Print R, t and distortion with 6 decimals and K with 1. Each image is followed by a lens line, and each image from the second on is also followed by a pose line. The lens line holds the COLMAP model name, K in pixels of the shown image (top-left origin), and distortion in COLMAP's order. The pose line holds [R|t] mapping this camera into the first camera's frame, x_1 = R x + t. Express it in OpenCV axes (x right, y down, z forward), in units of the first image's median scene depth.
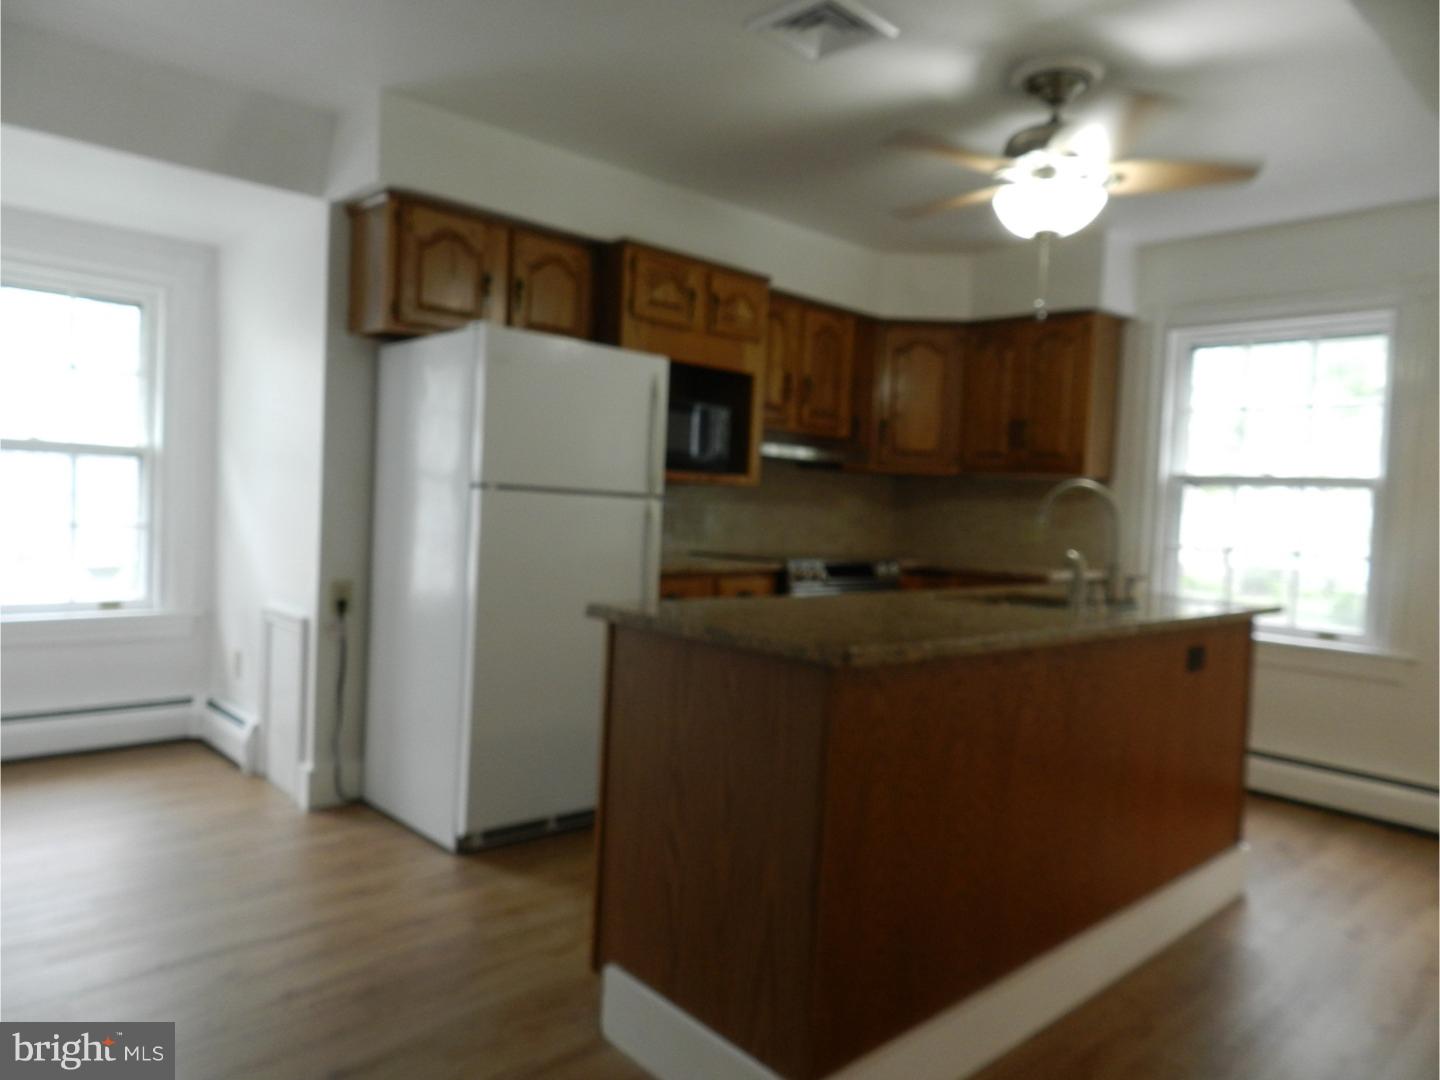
lens RADIAL K [[969.8, 0, 719.2], [0, 969.8, 533.4], [0, 0, 1]] dist [0.021670, 0.000688]
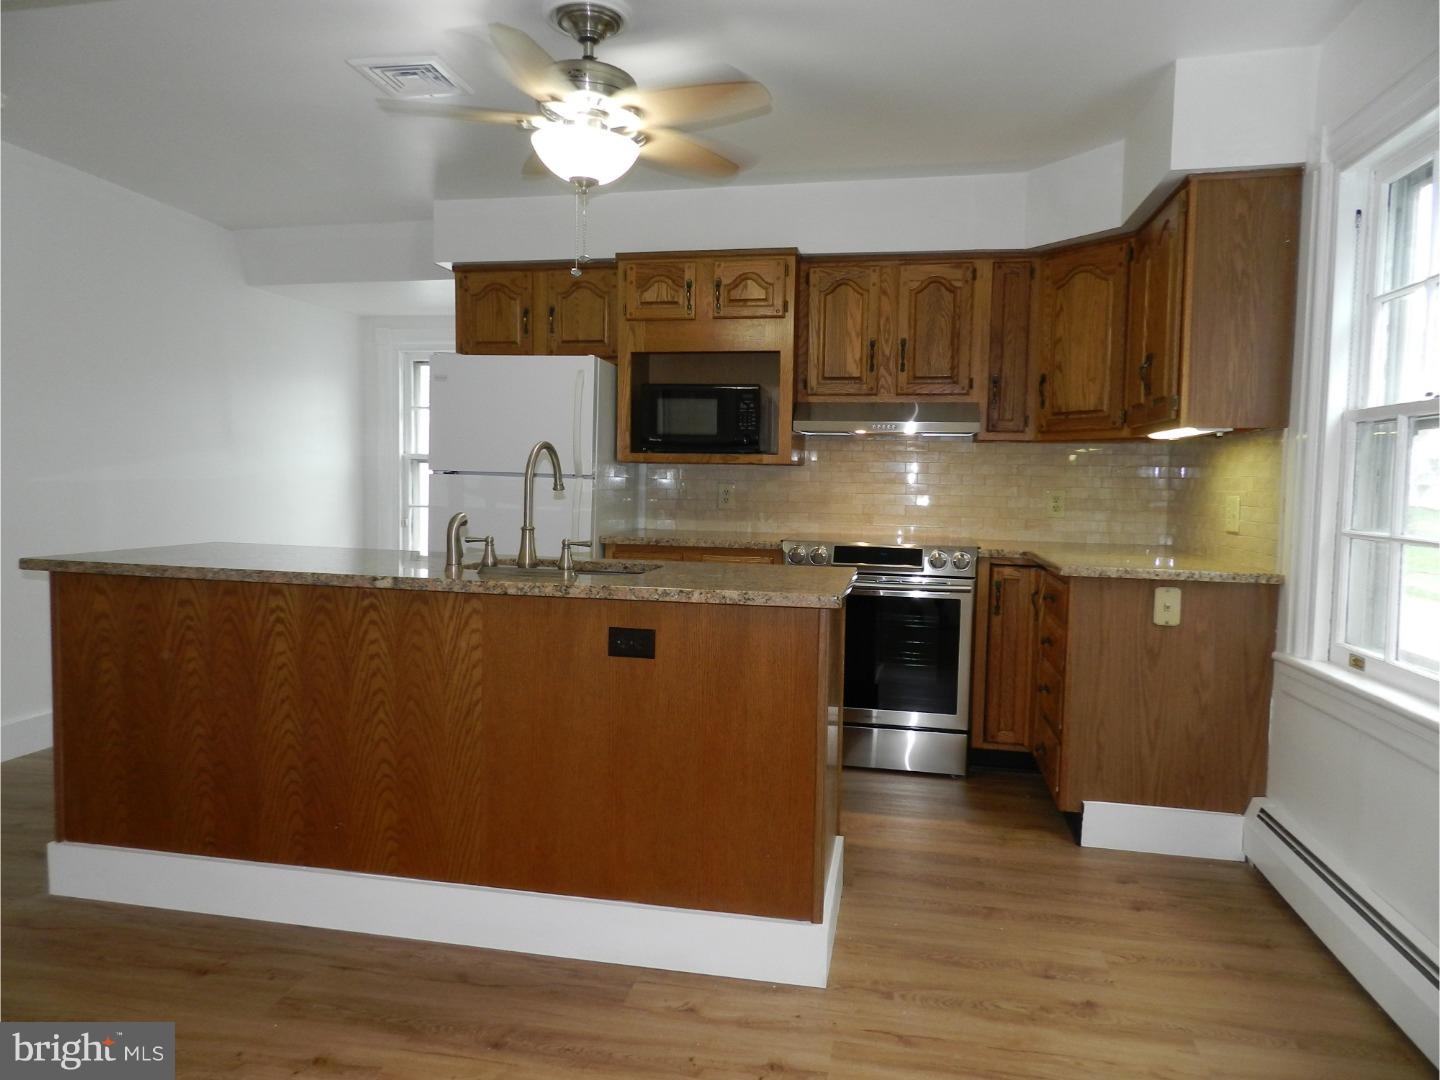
lens RADIAL K [[969.8, 0, 717.9], [0, 969.8, 542.3], [0, 0, 1]] dist [0.021670, 0.000688]
pose [[0.583460, 0.019123, -0.811917, 0.745711], [-0.018563, 0.999776, 0.010208, 0.019825], [0.811930, 0.009115, 0.583684, 0.349783]]
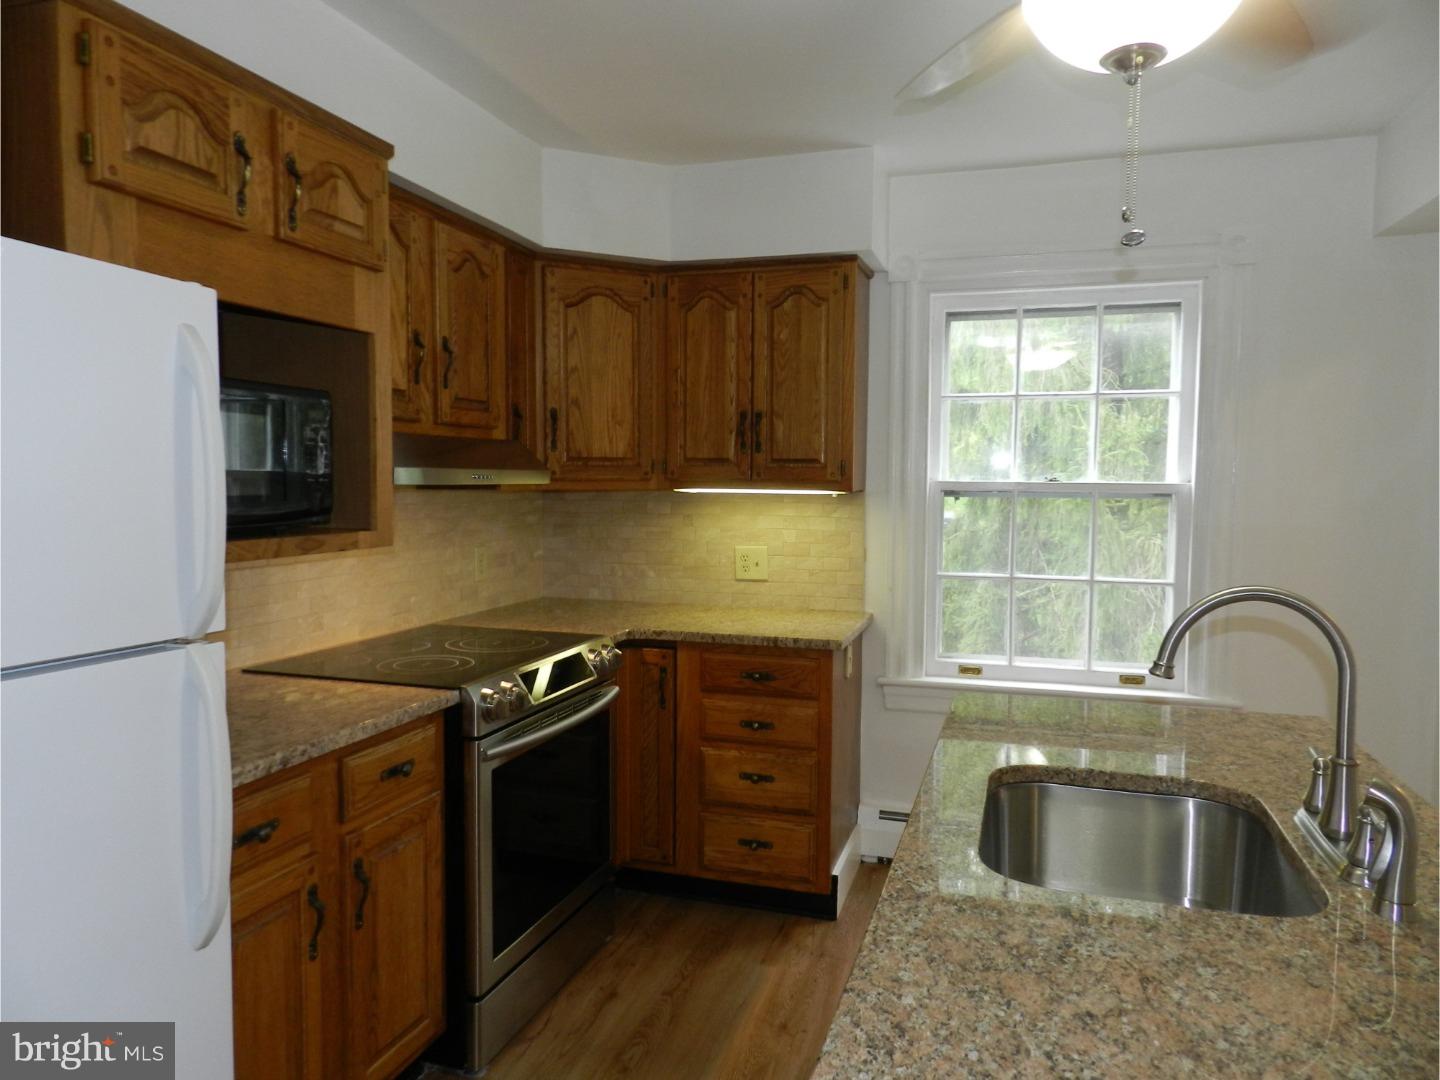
lens RADIAL K [[969.8, 0, 714.1], [0, 969.8, 539.6], [0, 0, 1]] dist [0.021670, 0.000688]
pose [[0.875494, -0.072416, 0.477772, -0.056164], [0.051410, 0.997054, 0.056917, -0.069244], [-0.480486, -0.025268, 0.876638, 0.423597]]
